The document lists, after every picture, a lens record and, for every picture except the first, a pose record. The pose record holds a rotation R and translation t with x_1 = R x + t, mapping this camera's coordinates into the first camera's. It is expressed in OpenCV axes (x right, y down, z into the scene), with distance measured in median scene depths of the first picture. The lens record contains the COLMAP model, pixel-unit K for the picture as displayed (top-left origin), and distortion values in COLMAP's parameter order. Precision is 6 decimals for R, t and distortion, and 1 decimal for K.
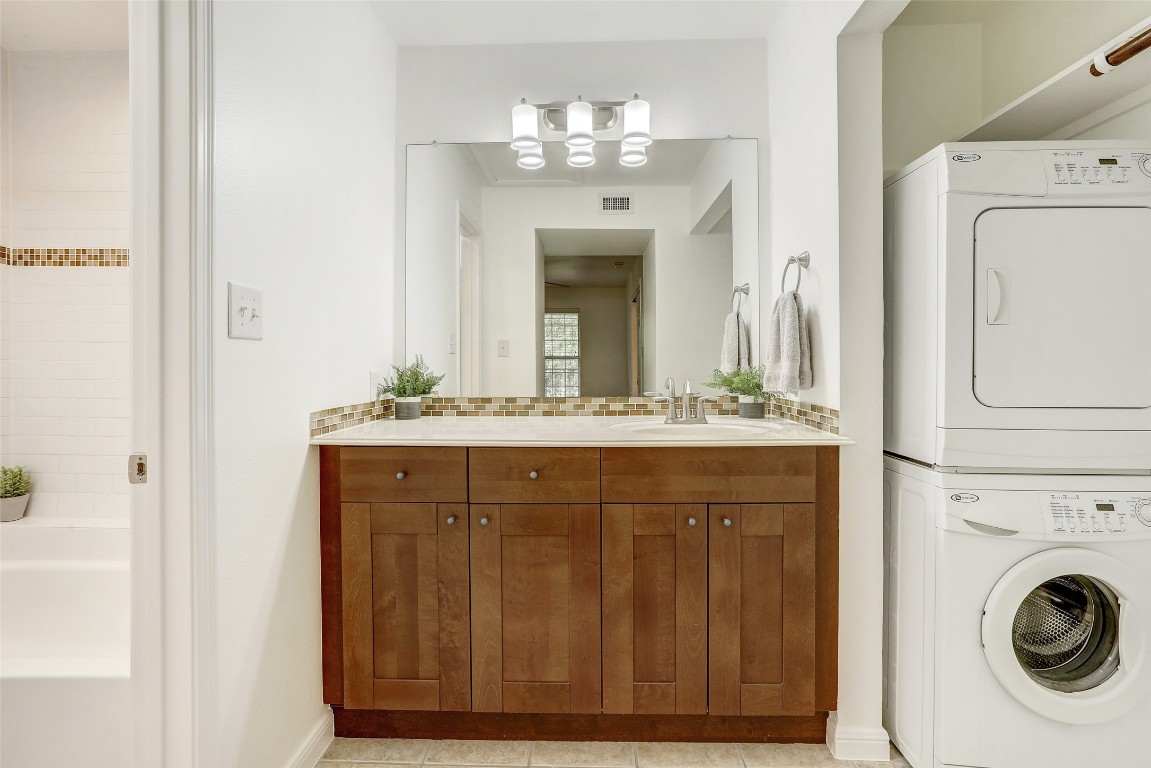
lens RADIAL K [[562.1, 0, 566.2], [0, 562.1, 347.1], [0, 0, 1]] dist [-0.059368, 0.018119]
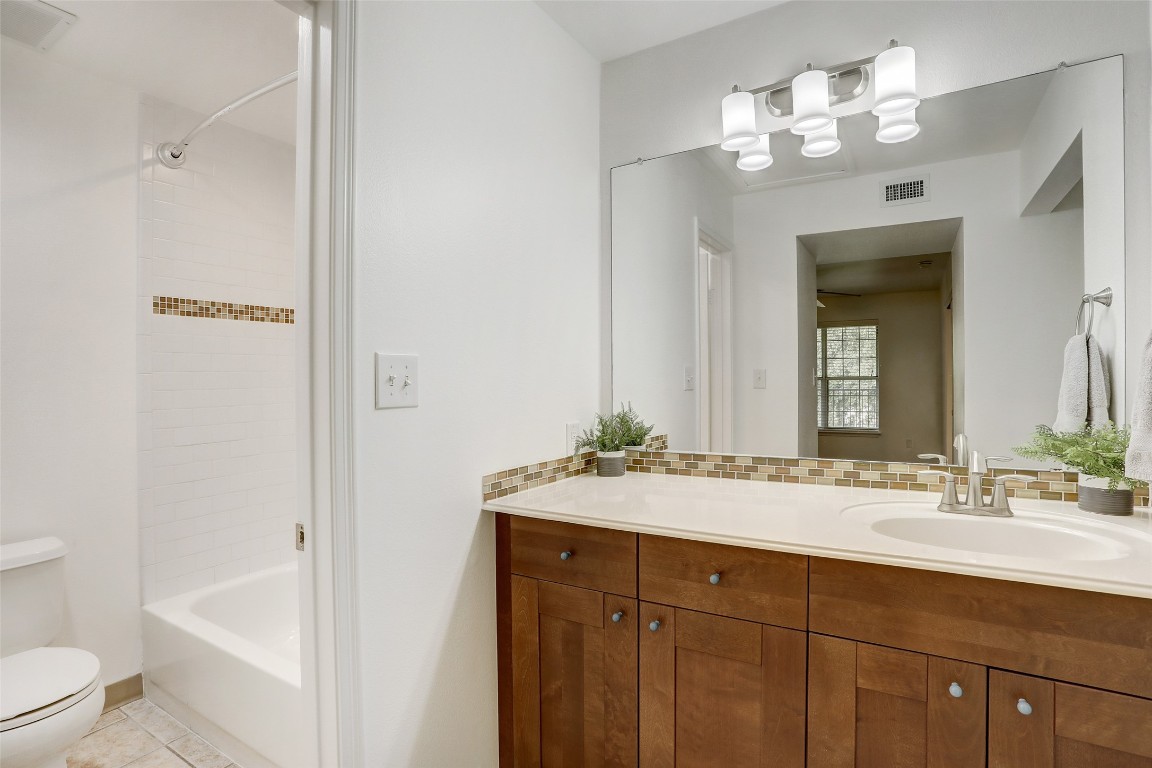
lens RADIAL K [[562.6, 0, 562.6], [0, 562.6, 380.0], [0, 0, 1]] dist [-0.059368, 0.018119]
pose [[0.867487, -0.009584, -0.497368, 0.113241], [0.026602, 0.999278, 0.027144, -0.056264], [0.496749, -0.036778, 0.867115, 0.191169]]
